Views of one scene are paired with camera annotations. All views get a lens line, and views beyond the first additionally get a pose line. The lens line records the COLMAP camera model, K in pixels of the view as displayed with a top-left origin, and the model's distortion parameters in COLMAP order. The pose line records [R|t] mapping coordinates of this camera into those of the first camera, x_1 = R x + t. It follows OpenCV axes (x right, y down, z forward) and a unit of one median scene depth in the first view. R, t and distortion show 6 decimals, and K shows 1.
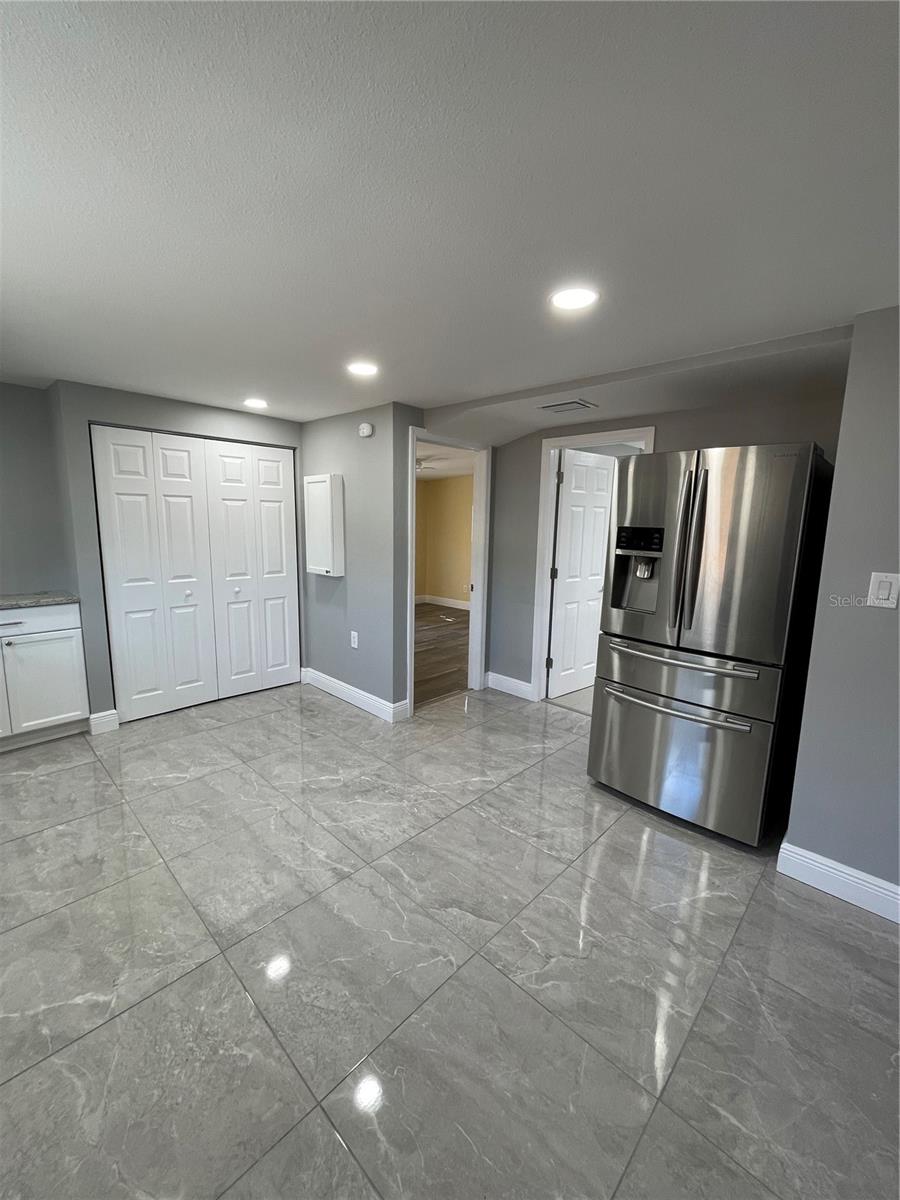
lens RADIAL K [[487.6, 0, 449.9], [0, 487.6, 599.0], [0, 0, 1]] dist [-0.001809, -0.000134]
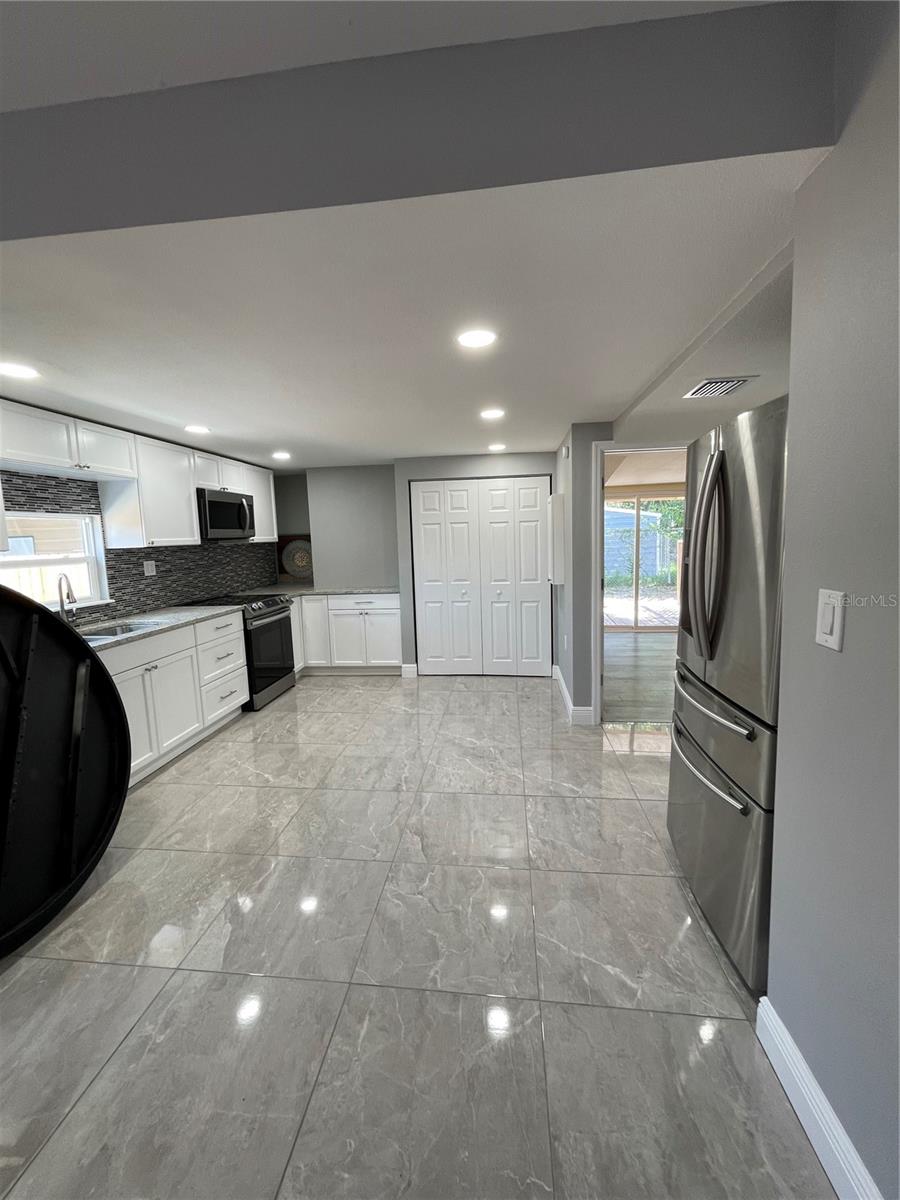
lens RADIAL K [[487.6, 0, 447.6], [0, 487.6, 599.7], [0, 0, 1]] dist [-0.001809, -0.000134]
pose [[0.601884, 0.062984, -0.796096, 0.642749], [-0.084667, 0.996299, 0.014811, -0.008618], [0.794083, 0.058488, 0.604989, 0.153501]]
